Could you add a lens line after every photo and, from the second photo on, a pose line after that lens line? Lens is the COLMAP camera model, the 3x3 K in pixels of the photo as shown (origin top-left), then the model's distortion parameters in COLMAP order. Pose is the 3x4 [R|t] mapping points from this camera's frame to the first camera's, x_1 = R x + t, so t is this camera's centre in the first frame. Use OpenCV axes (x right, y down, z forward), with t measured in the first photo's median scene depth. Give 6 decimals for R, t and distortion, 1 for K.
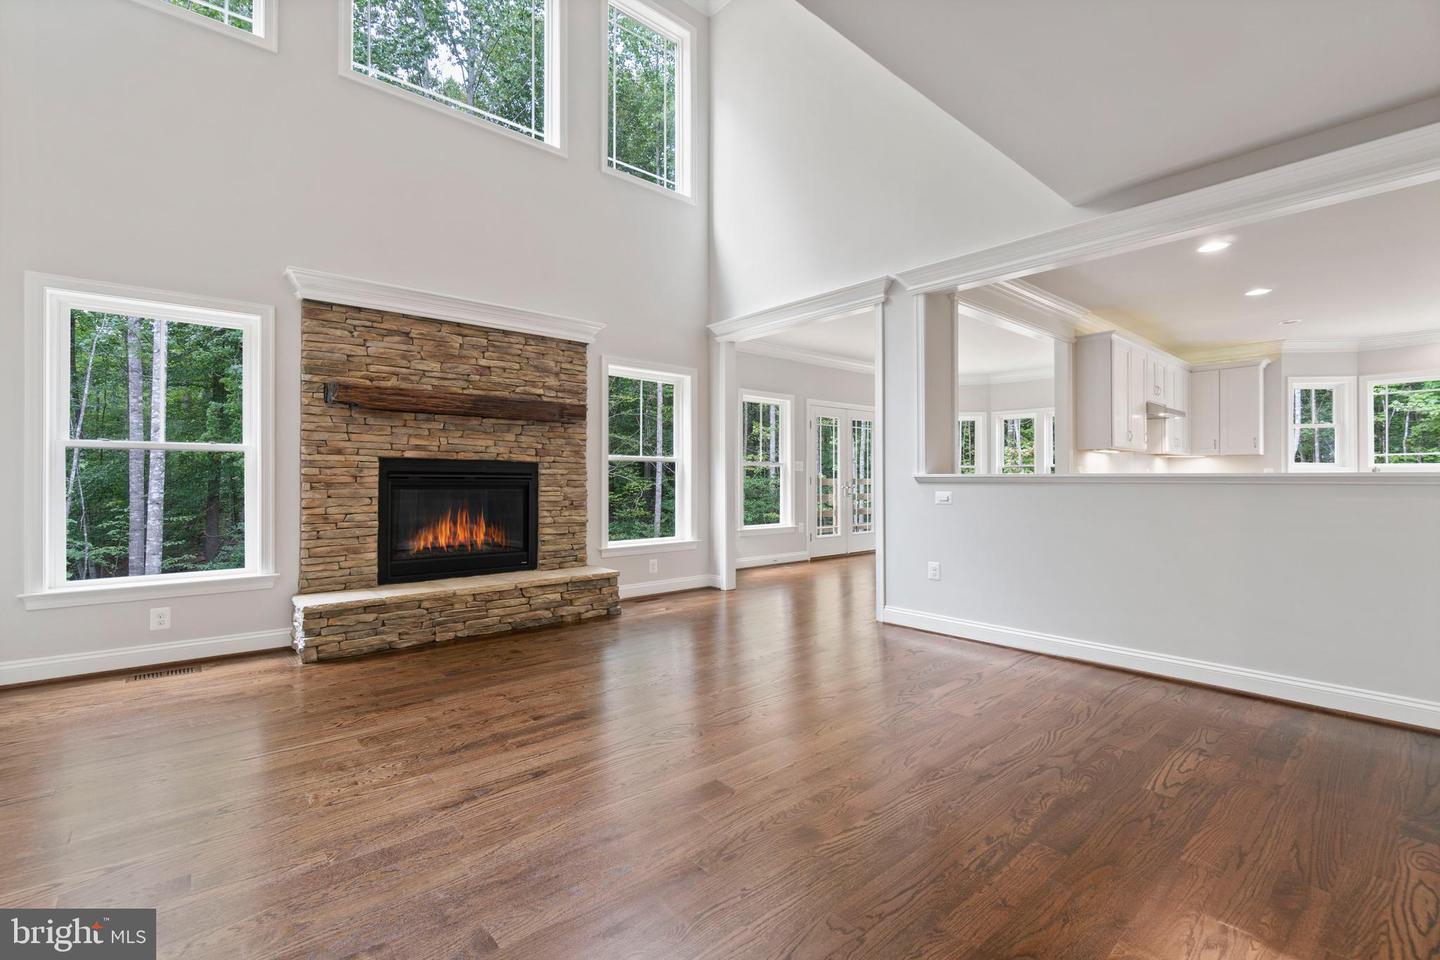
lens RADIAL K [[620.7, 0, 703.9], [0, 620.7, 481.3], [0, 0, 1]] dist [-0.000766, -0.000319]
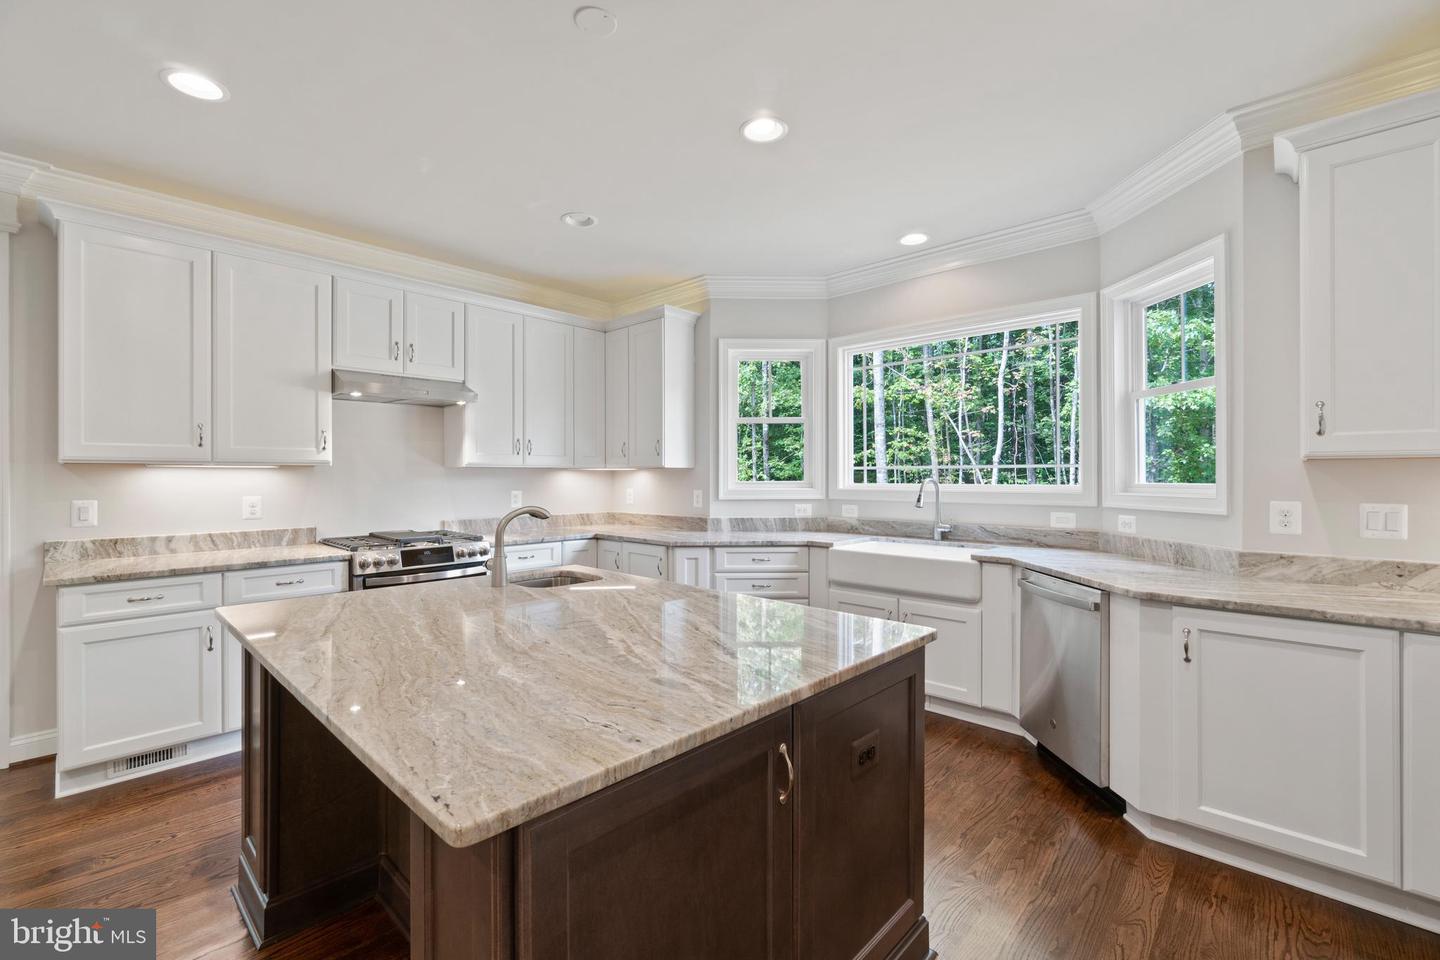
lens RADIAL K [[617.7, 0, 714.9], [0, 617.7, 473.3], [0, 0, 1]] dist [-0.002648, 0.000110]
pose [[0.993904, 0.000100, 0.110253, 0.847642], [0.000636, 0.999978, -0.006637, -0.032693], [-0.110251, 0.006666, 0.993881, 0.394473]]
